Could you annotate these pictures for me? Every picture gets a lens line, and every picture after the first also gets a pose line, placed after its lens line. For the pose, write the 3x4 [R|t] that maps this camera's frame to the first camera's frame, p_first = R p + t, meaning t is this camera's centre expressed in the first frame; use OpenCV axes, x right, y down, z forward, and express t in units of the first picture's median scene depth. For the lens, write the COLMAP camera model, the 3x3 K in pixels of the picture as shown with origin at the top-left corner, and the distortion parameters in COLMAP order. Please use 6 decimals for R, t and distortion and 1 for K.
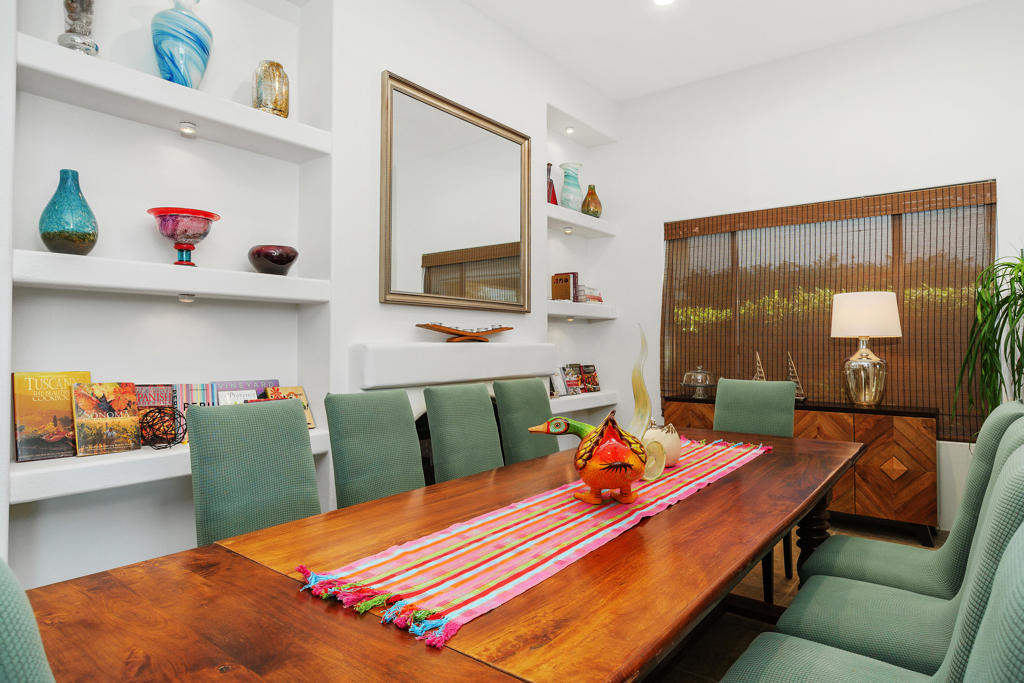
lens RADIAL K [[585.5, 0, 553.7], [0, 585.5, 347.8], [0, 0, 1]] dist [-0.005909, -0.001159]
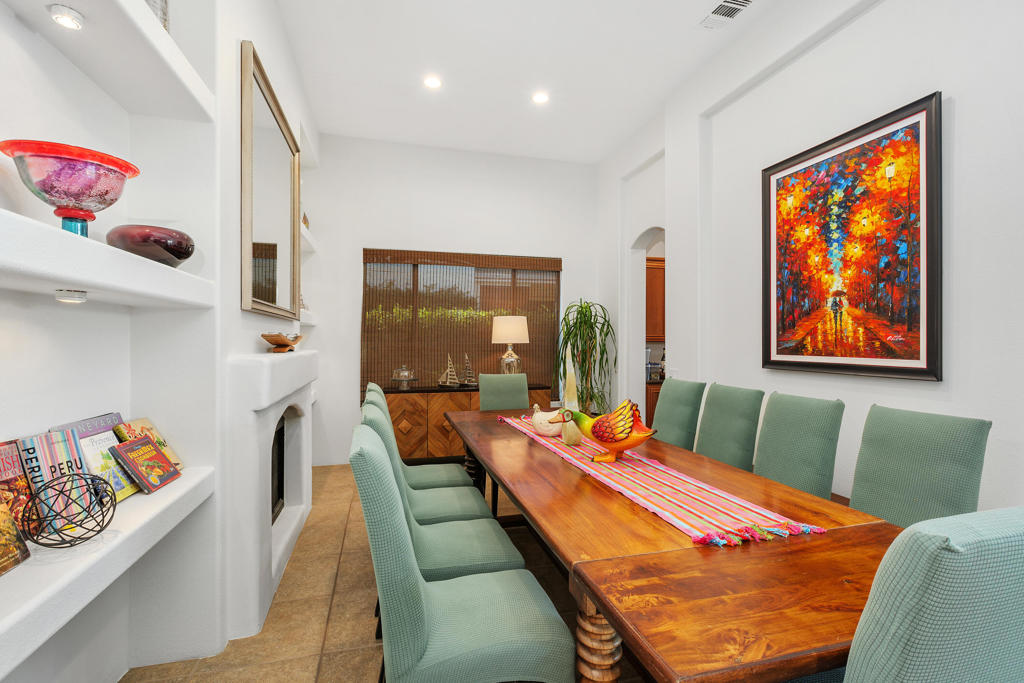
lens RADIAL K [[460.7, 0, 511.5], [0, 460.7, 340.9], [0, 0, 1]] dist [0.004734, -0.002685]
pose [[0.611688, -0.000604, 0.791099, -0.505172], [0.003342, 0.999993, -0.001821, -0.023724], [-0.791092, 0.003758, 0.611686, 0.227972]]
